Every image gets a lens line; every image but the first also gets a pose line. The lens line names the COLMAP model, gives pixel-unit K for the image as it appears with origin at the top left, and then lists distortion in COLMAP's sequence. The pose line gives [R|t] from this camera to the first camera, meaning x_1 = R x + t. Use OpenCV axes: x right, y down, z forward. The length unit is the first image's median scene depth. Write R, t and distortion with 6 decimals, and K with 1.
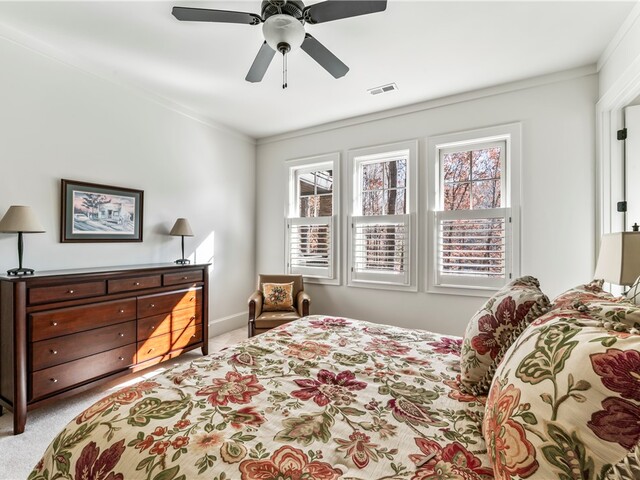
lens RADIAL K [[287.7, 0, 313.1], [0, 287.7, 240.0], [0, 0, 1]] dist [-0.004879, 0.000429]
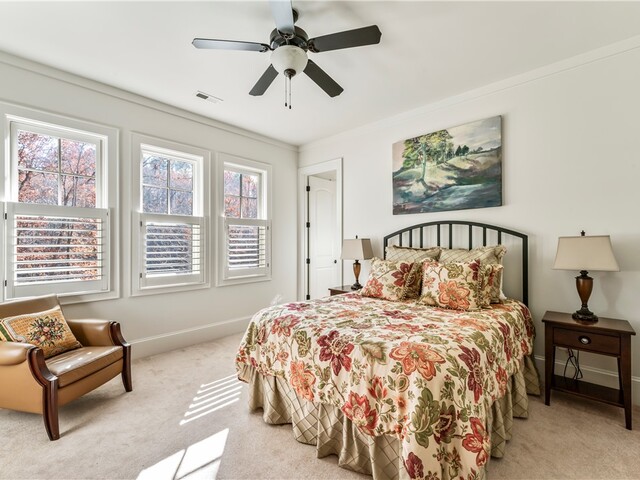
lens RADIAL K [[287.7, 0, 314.7], [0, 287.7, 243.4], [0, 0, 1]] dist [-0.004879, 0.000429]
pose [[0.254774, -0.005800, 0.966983, -0.852105], [-0.003676, 0.999969, 0.006966, -0.001153], [-0.966994, -0.005329, 0.254745, 0.441626]]
